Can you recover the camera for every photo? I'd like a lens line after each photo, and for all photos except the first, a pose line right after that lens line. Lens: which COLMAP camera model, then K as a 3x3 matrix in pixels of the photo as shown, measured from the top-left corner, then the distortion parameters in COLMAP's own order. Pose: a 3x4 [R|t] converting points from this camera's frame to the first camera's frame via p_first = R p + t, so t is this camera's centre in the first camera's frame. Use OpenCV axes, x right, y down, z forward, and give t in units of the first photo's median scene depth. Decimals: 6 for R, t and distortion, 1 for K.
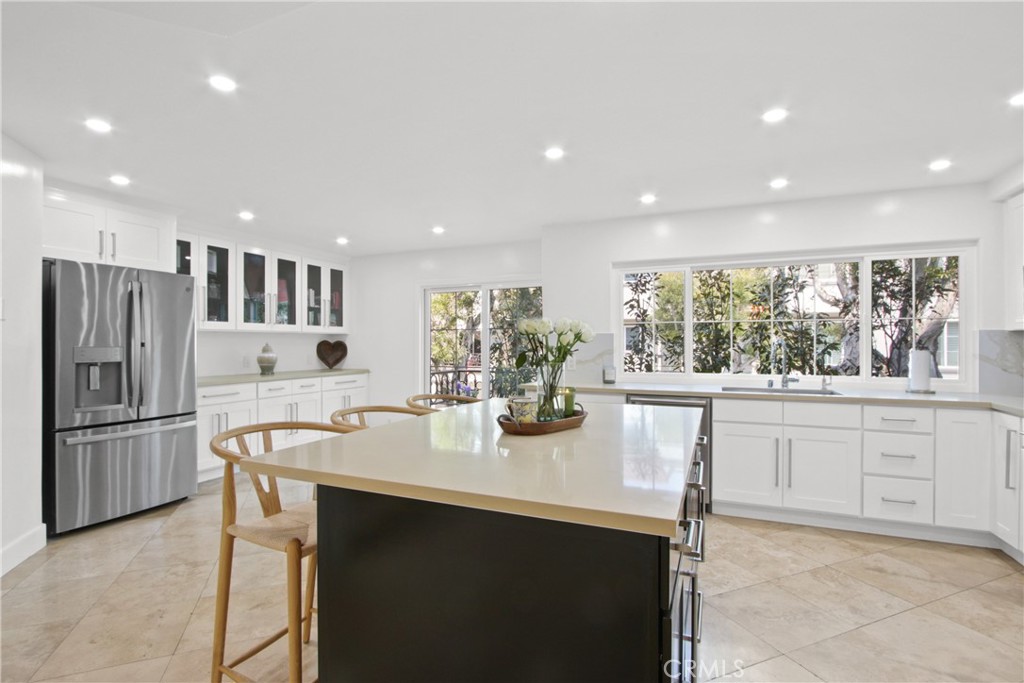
lens RADIAL K [[468.9, 0, 508.0], [0, 468.9, 341.1], [0, 0, 1]] dist [-0.014026, 0.000425]
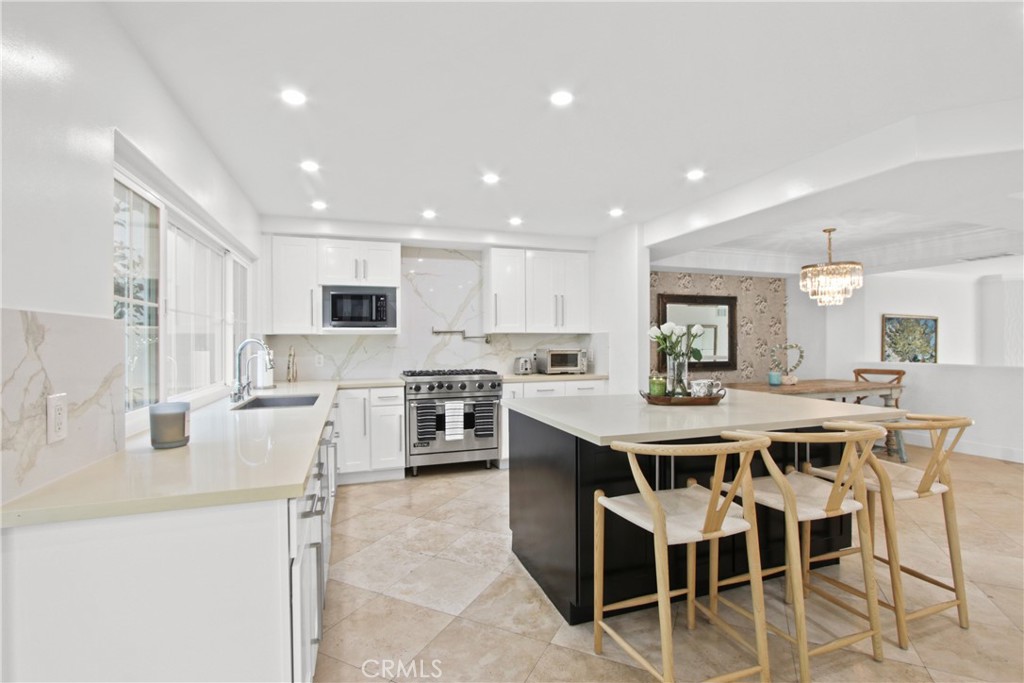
lens RADIAL K [[468.9, 0, 514.4], [0, 468.9, 347.1], [0, 0, 1]] dist [-0.014026, 0.000425]
pose [[-0.687845, -0.001671, 0.725856, -0.342215], [0.002341, 0.999987, 0.004521, 0.008198], [-0.725854, 0.004809, -0.687832, 1.354558]]
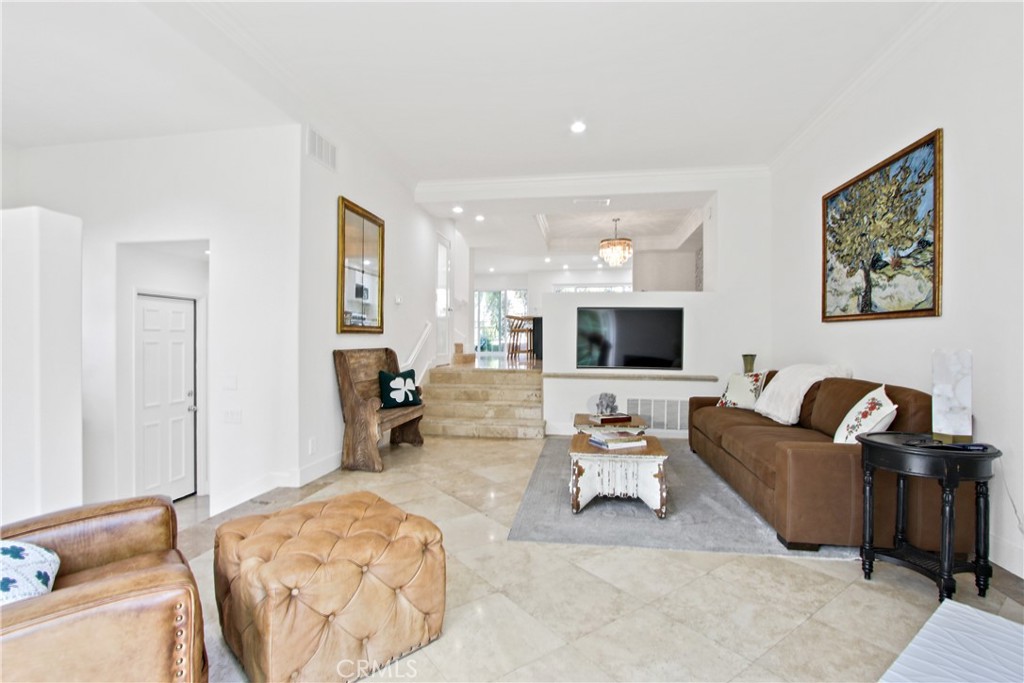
lens RADIAL K [[468.9, 0, 512.4], [0, 468.9, 339.5], [0, 0, 1]] dist [-0.014026, 0.000425]
pose [[0.966661, 0.006631, 0.255973, -1.075083], [-0.007745, 0.999964, 0.003345, 0.256619], [-0.255942, -0.005216, 0.966678, -2.563984]]
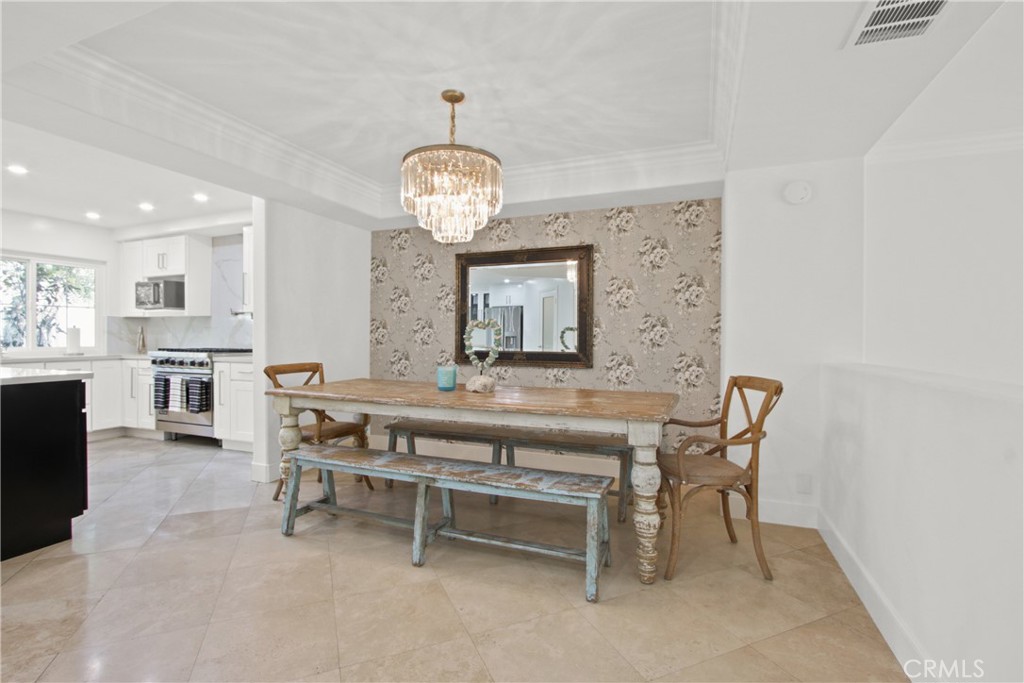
lens RADIAL K [[468.9, 0, 512.3], [0, 468.9, 335.6], [0, 0, 1]] dist [-0.014026, 0.000425]
pose [[-0.042270, -0.005683, 0.999090, -0.716552], [-0.005479, 0.999970, 0.005457, 0.029548], [-0.999091, -0.005244, -0.042300, -0.394684]]
